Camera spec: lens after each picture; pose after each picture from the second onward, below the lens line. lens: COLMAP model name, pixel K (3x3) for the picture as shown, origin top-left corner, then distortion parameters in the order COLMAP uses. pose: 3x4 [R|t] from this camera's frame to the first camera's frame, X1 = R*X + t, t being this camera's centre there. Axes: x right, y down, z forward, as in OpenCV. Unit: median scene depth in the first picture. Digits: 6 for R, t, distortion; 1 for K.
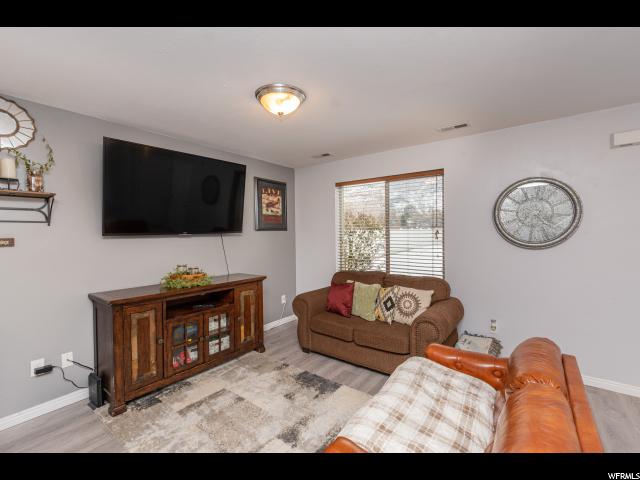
lens RADIAL K [[287.0, 0, 320.0], [0, 287.0, 240.0], [0, 0, 1]] dist [-0.000142, -0.000114]
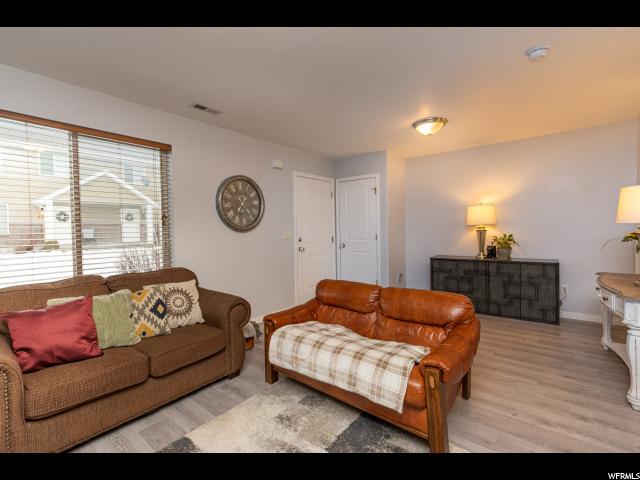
lens RADIAL K [[287.0, 0, 320.0], [0, 287.0, 240.0], [0, 0, 1]] dist [-0.000142, -0.000114]
pose [[0.020796, -0.023841, 0.999499, -0.477364], [0.043062, 0.998809, 0.022928, 0.045790], [-0.998856, 0.042563, 0.021798, 0.556319]]
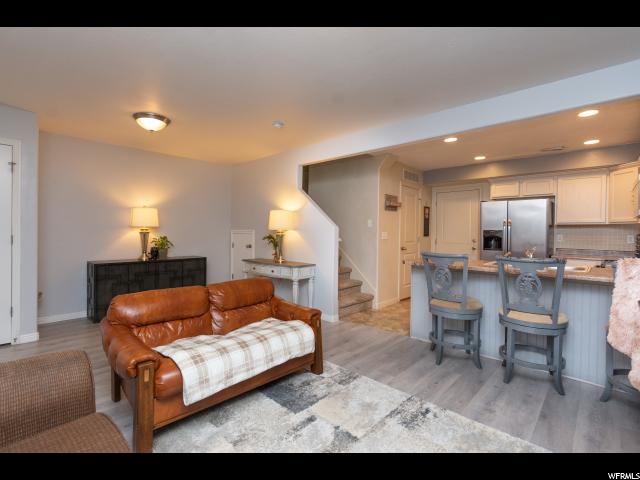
lens RADIAL K [[298.0, 0, 320.0], [0, 298.0, 240.0], [0, 0, 1]] dist [0.004375, 0.000412]
pose [[-0.995020, -0.000108, 0.099674, -0.076046], [0.004995, 0.998689, 0.050947, 0.030314], [-0.099549, 0.051191, -0.993715, 1.216033]]
